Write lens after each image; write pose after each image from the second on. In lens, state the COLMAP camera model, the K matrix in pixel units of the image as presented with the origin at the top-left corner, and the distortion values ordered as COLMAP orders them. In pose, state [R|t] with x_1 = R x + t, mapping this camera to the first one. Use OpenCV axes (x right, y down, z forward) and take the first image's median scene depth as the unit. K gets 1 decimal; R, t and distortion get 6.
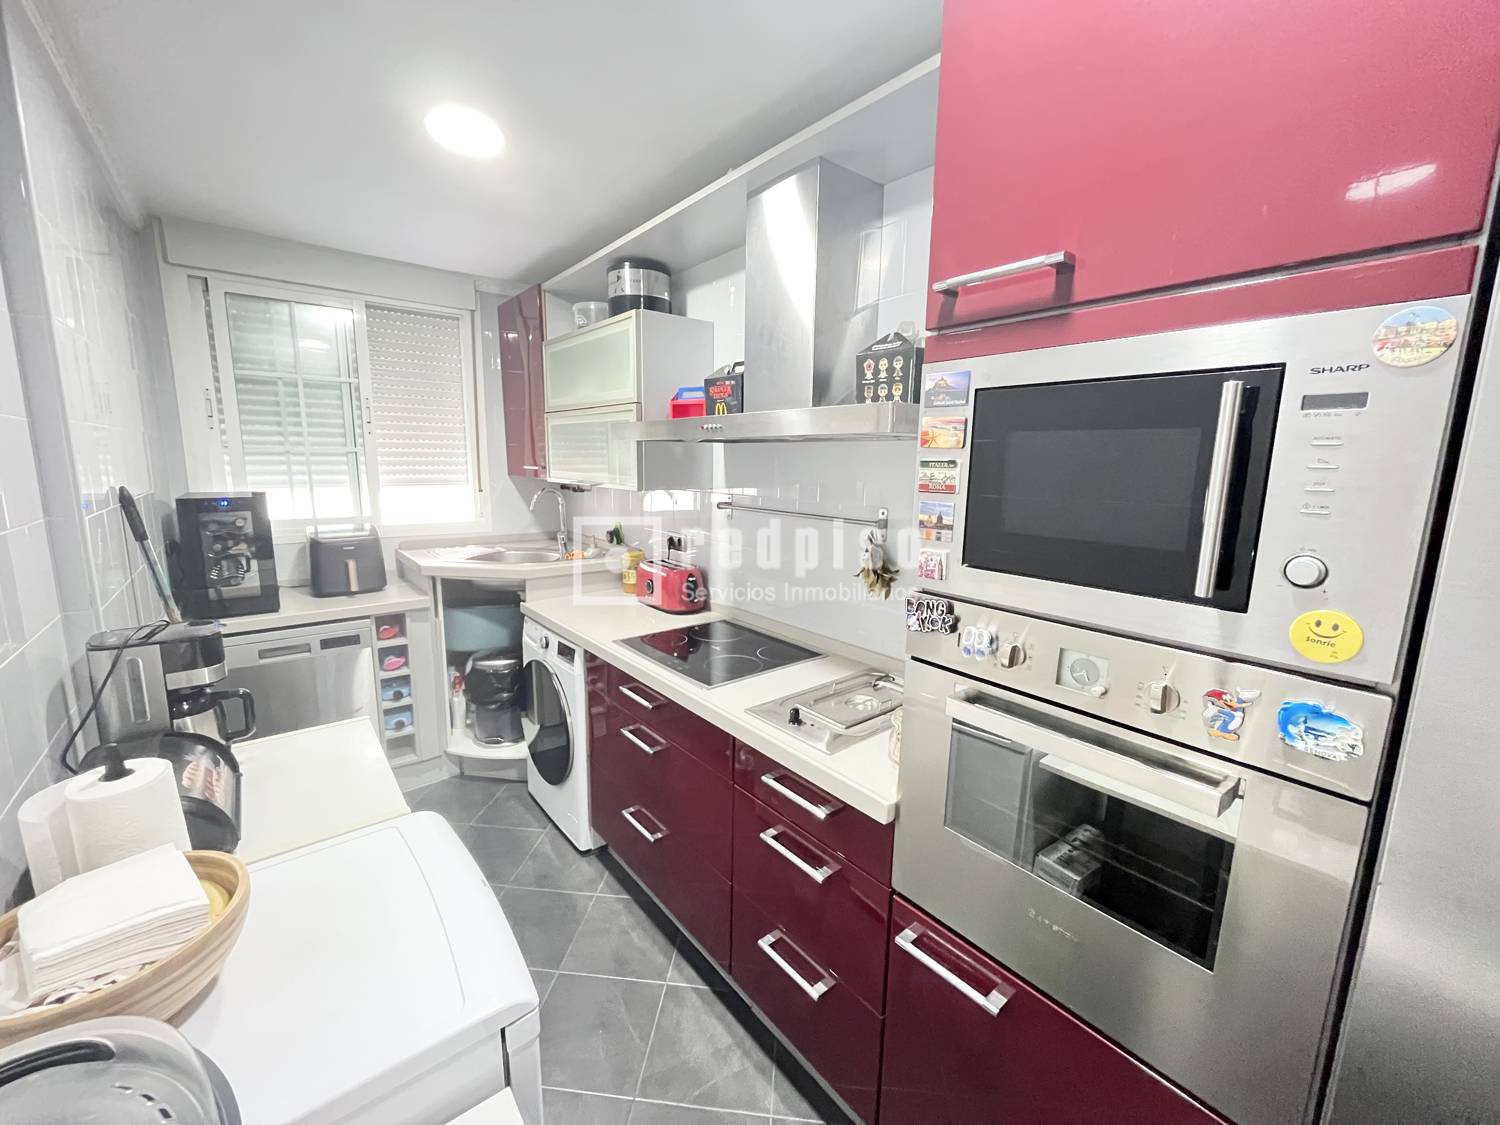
lens RADIAL K [[606.4, 0, 746.2], [0, 606.4, 562.7], [0, 0, 1]] dist [-0.001911, -0.000412]
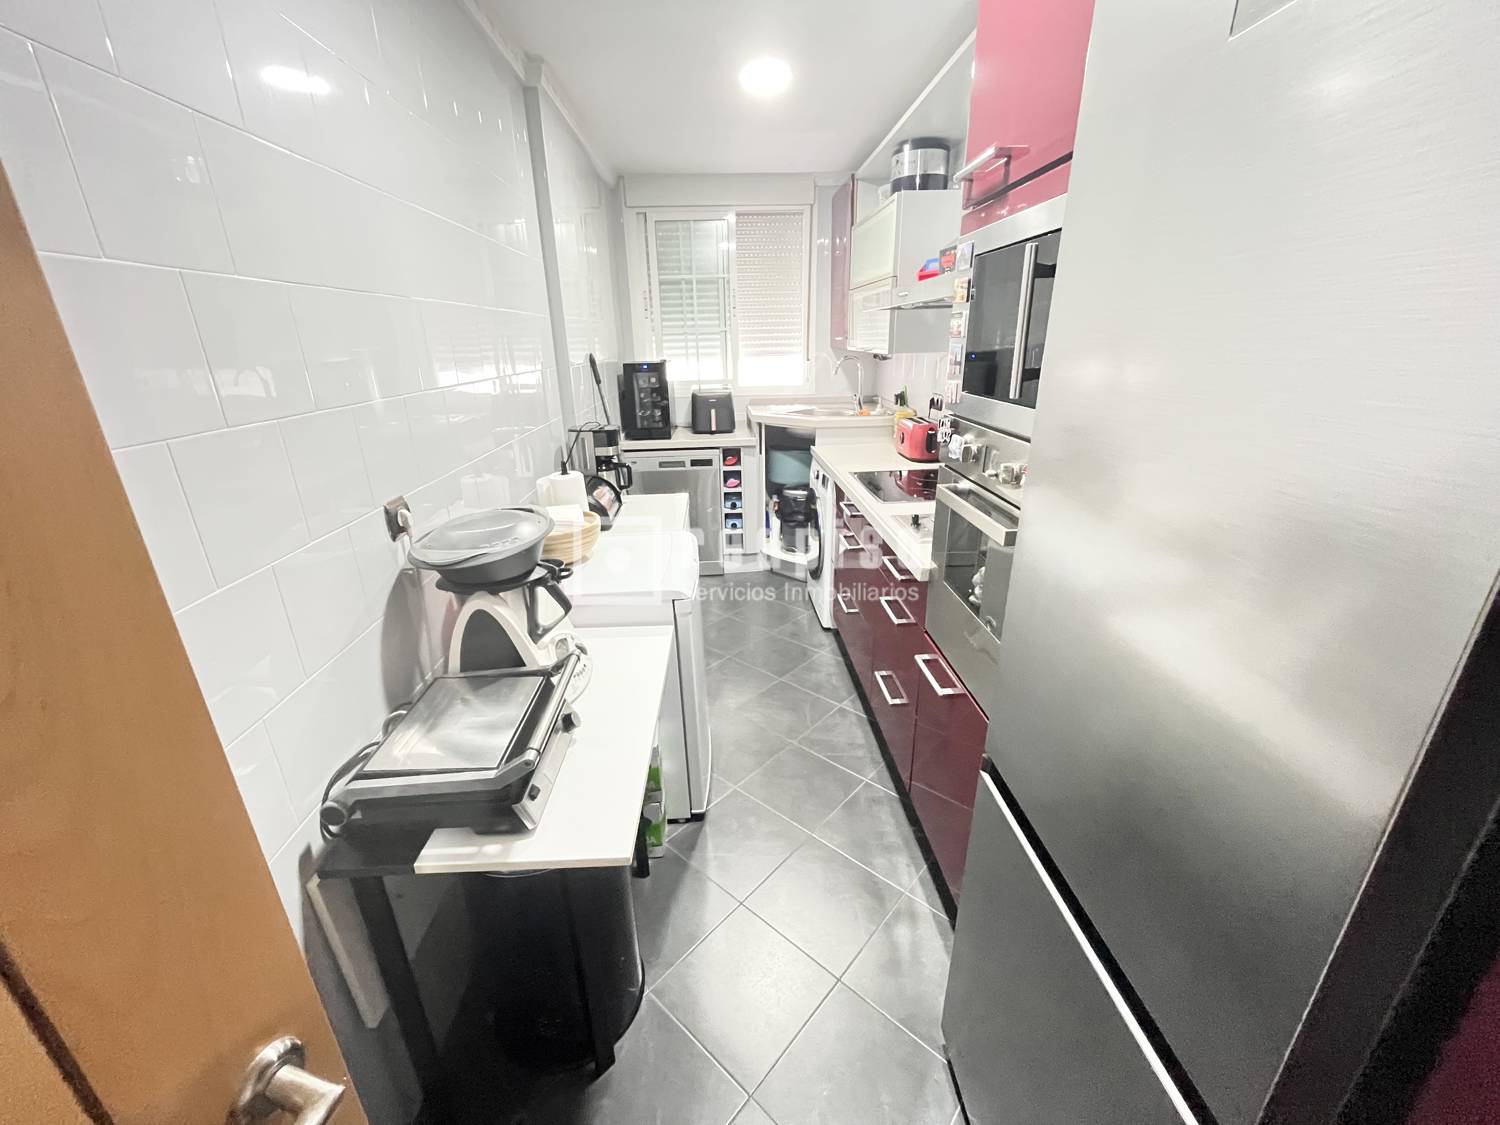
lens RADIAL K [[606.4, 0, 746.2], [0, 606.4, 562.7], [0, 0, 1]] dist [-0.001911, -0.000412]
pose [[0.808063, 0.174887, -0.562538, 0.304651], [-0.066612, 0.975918, 0.207717, 0.049899], [0.585318, -0.130377, 0.800253, -0.174036]]
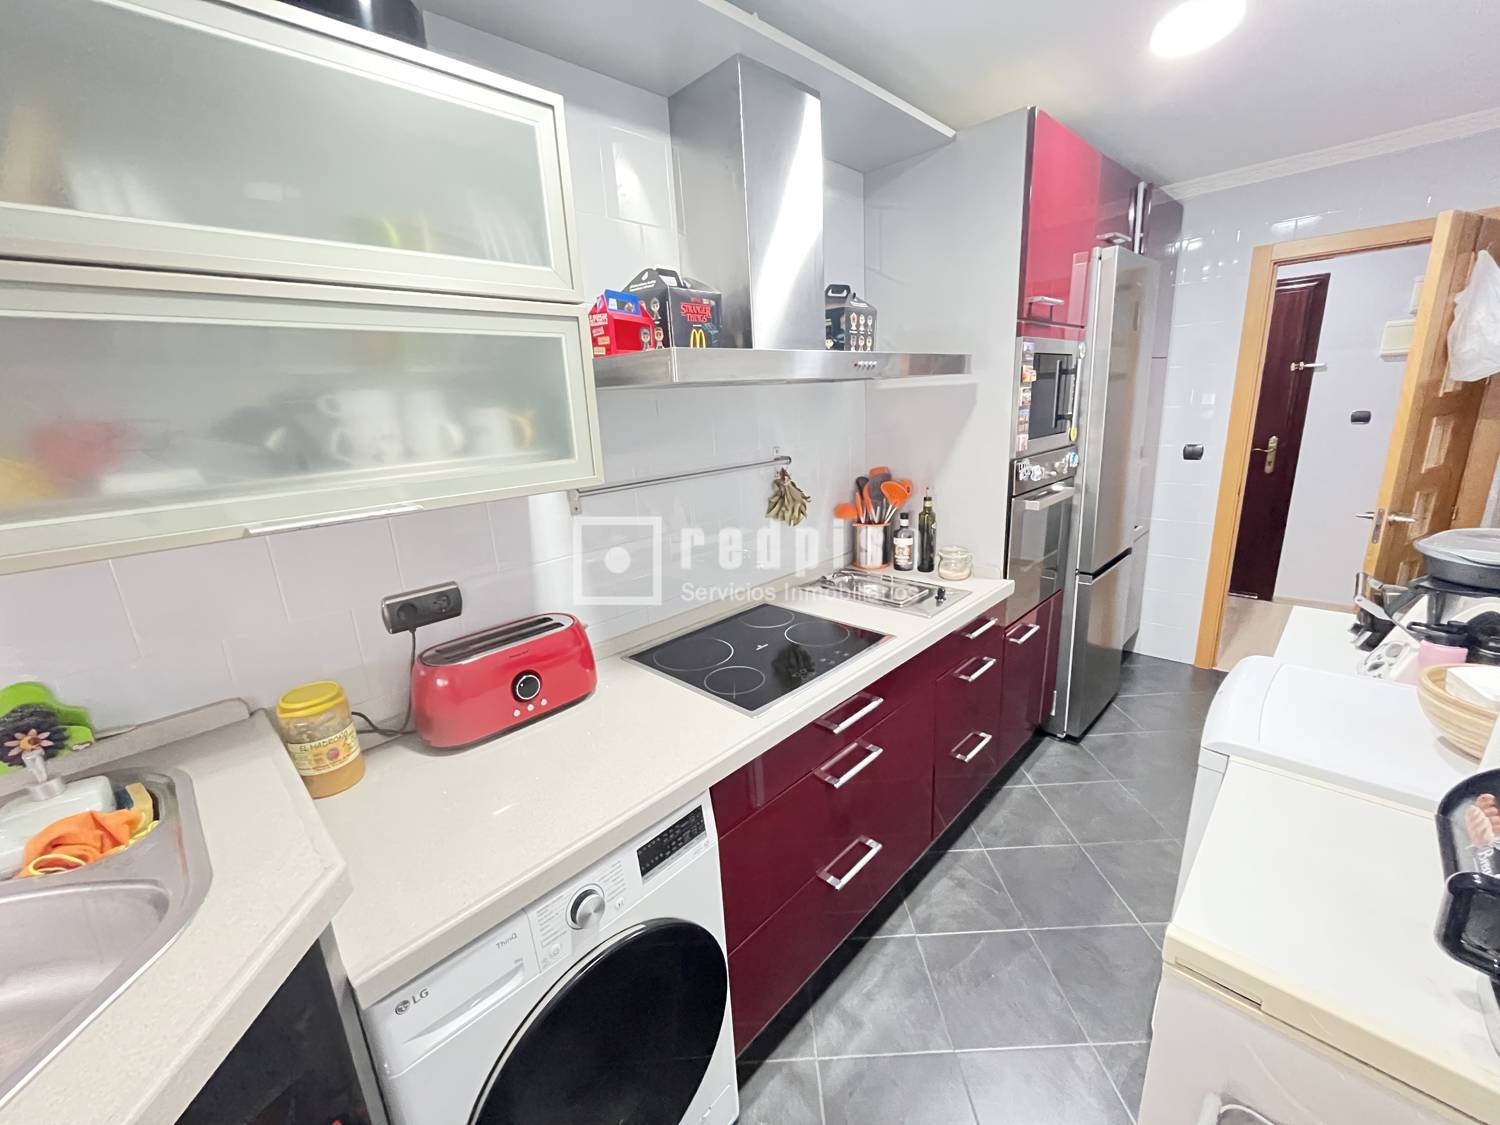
lens RADIAL K [[606.4, 0, 746.2], [0, 606.4, 562.7], [0, 0, 1]] dist [-0.001911, -0.000412]
pose [[-0.116403, -0.267456, 0.956513, -0.612328], [0.218087, 0.932673, 0.287330, -0.154708], [-0.968963, 0.242049, -0.050237, 0.806873]]
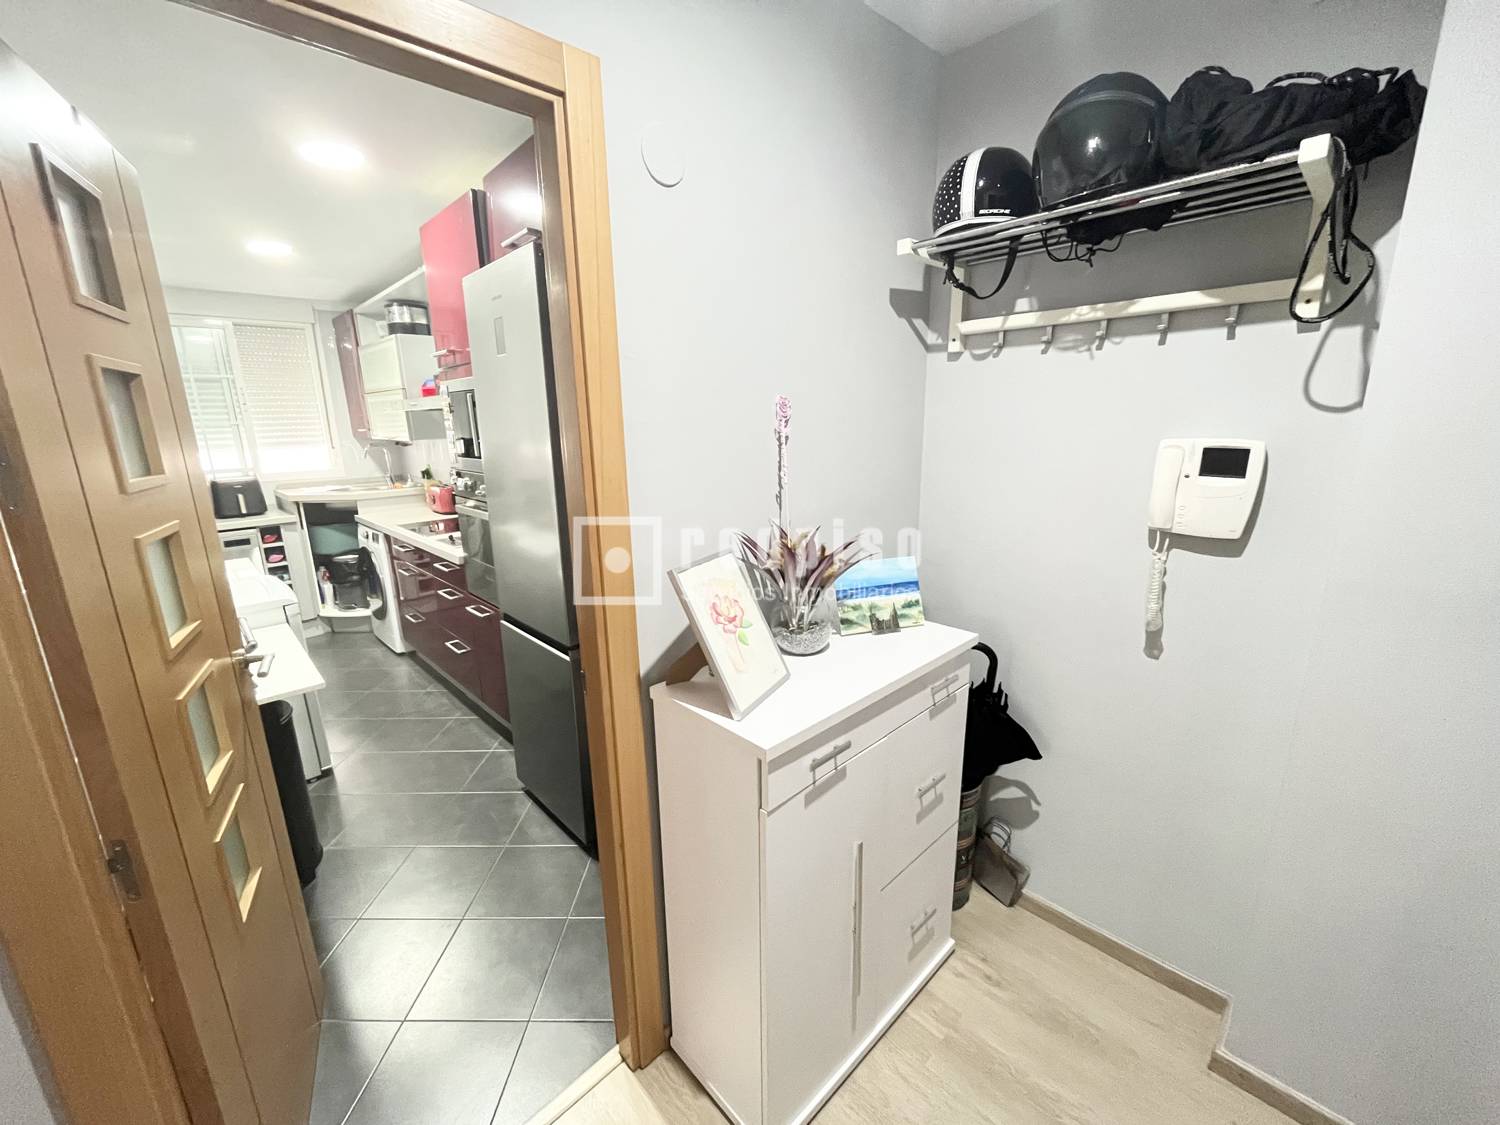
lens RADIAL K [[606.4, 0, 746.2], [0, 606.4, 562.7], [0, 0, 1]] dist [-0.001911, -0.000412]
pose [[0.994852, -0.058119, 0.083018, 0.526426], [0.052221, 0.996070, 0.071532, 0.132445], [-0.086849, -0.066828, 0.993977, -0.704069]]
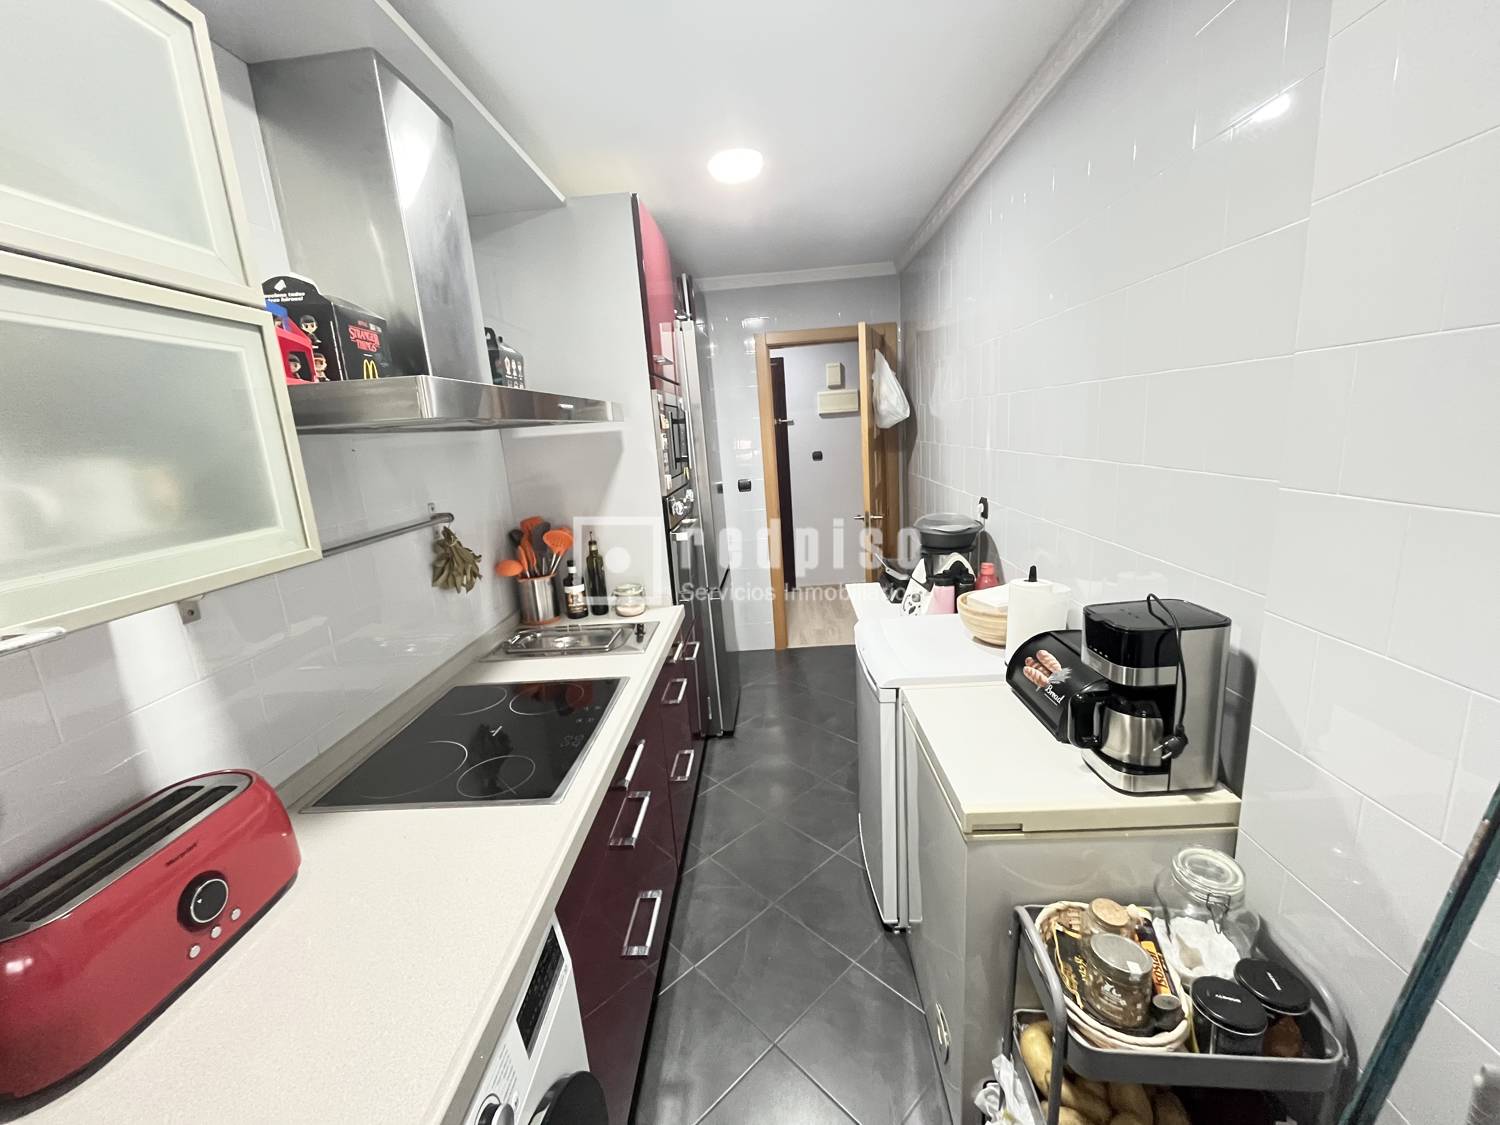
lens RADIAL K [[606.4, 0, 746.2], [0, 606.4, 562.7], [0, 0, 1]] dist [-0.001911, -0.000412]
pose [[-0.753196, -0.108073, 0.648857, -0.532360], [0.167722, 0.922255, 0.348303, -0.175029], [-0.636054, 0.371169, -0.676513, 0.946614]]
